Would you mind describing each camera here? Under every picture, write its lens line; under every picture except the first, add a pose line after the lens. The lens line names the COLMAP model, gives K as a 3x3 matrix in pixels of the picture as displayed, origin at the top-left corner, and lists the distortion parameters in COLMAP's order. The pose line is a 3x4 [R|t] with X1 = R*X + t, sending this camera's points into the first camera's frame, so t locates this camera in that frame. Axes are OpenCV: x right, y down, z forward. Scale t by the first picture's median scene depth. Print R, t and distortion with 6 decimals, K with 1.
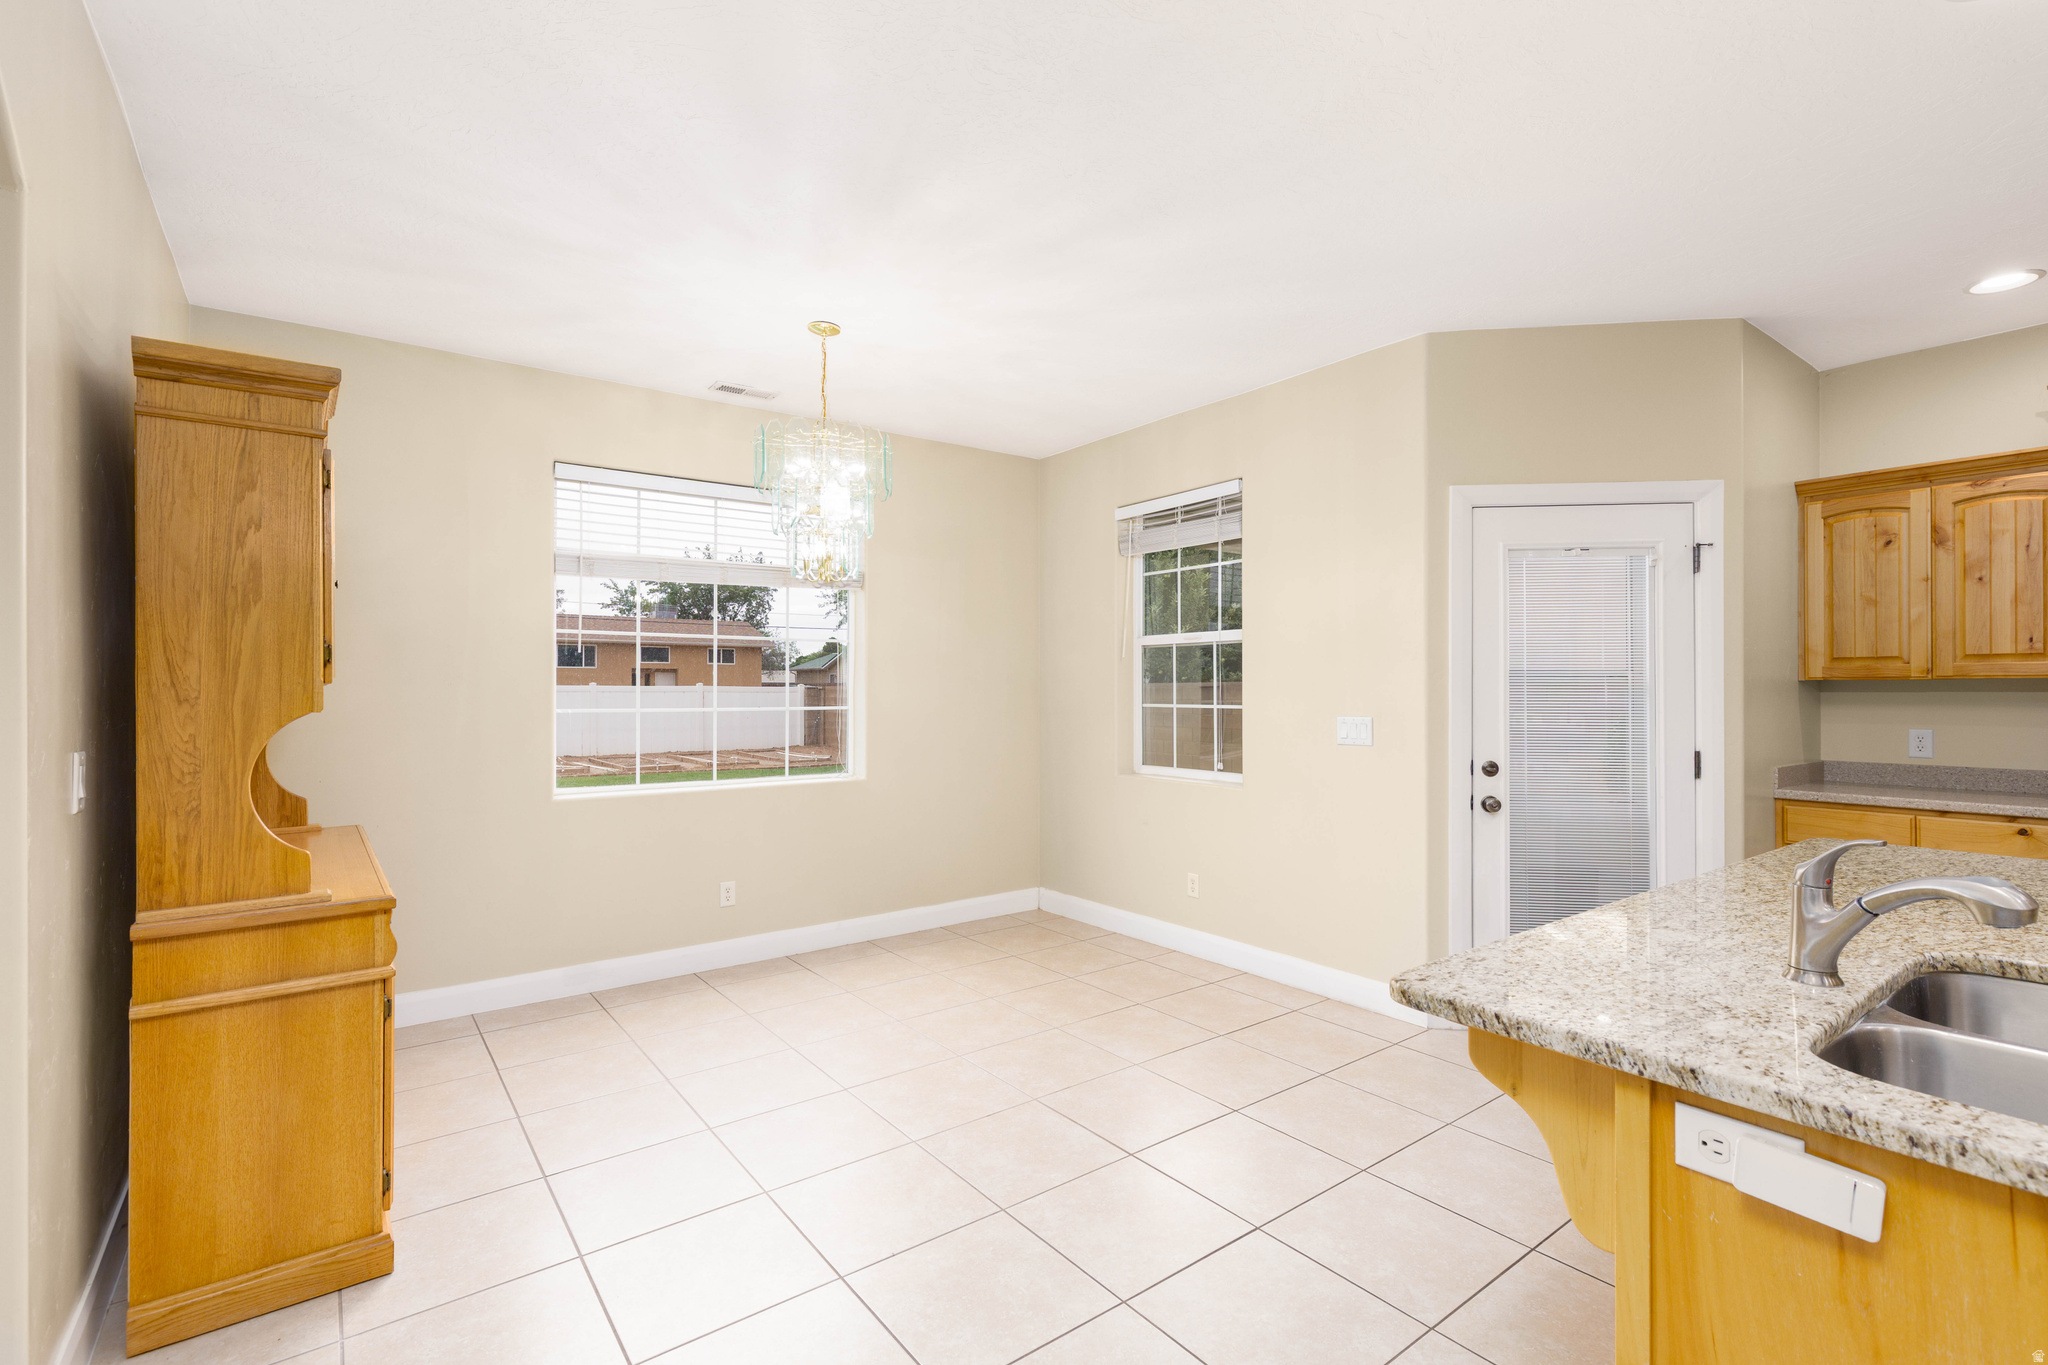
lens RADIAL K [[937.0, 0, 1029.1], [0, 937.0, 681.5], [0, 0, 1]] dist [0.005208, -0.001354]
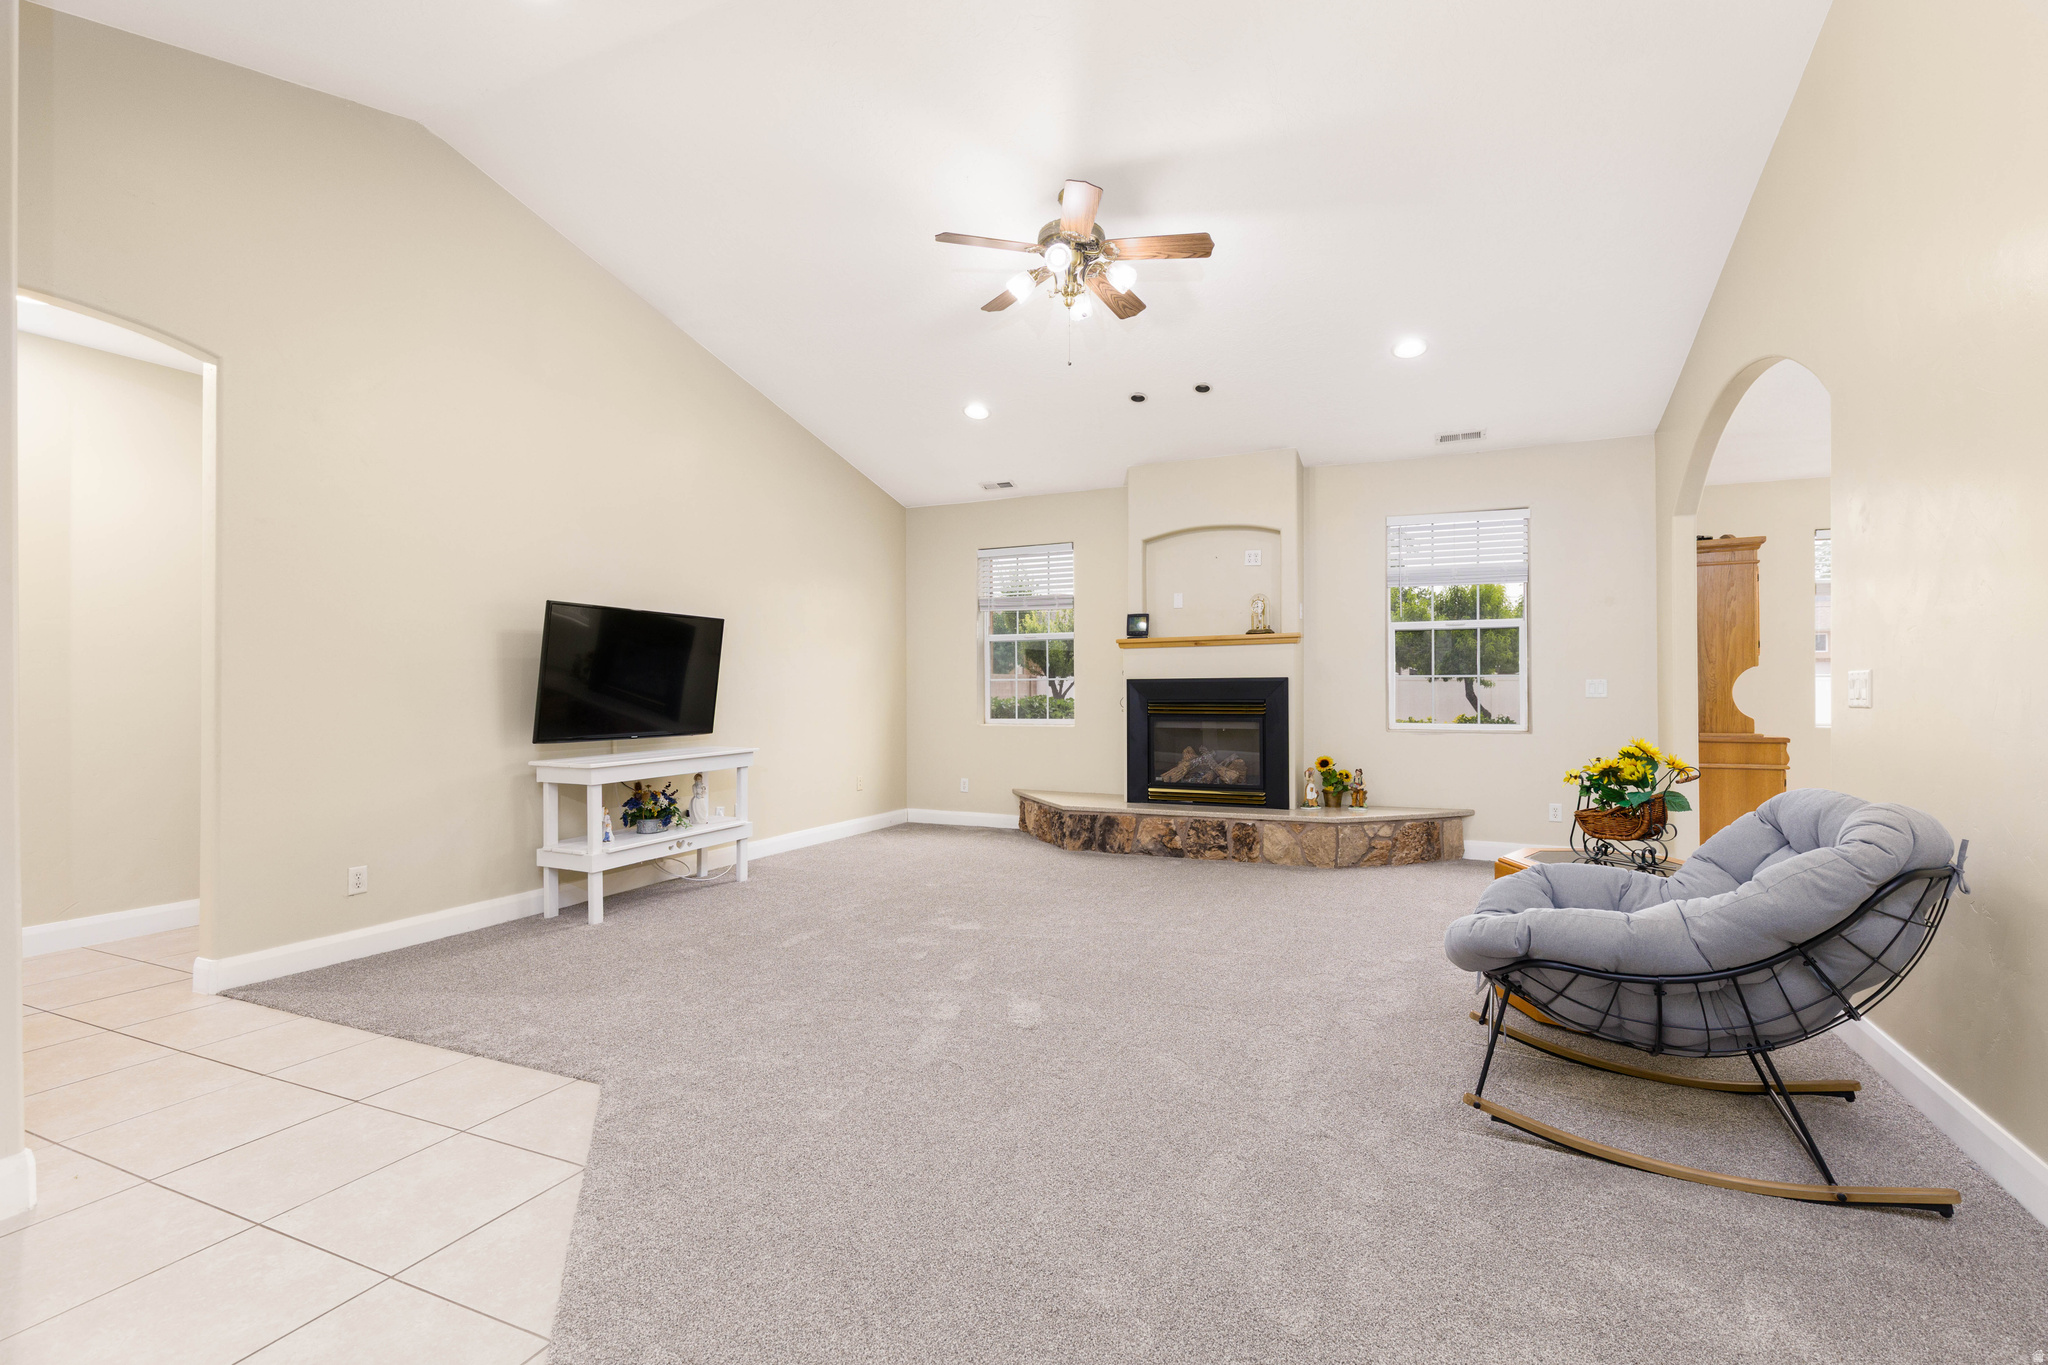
lens RADIAL K [[937.0, 0, 1029.9], [0, 937.0, 682.4], [0, 0, 1]] dist [0.005208, -0.001354]
pose [[0.486594, -0.001245, -0.873627, 0.587546], [0.005737, 0.999982, 0.001770, 0.063345], [0.873609, -0.005873, 0.486592, -2.162102]]
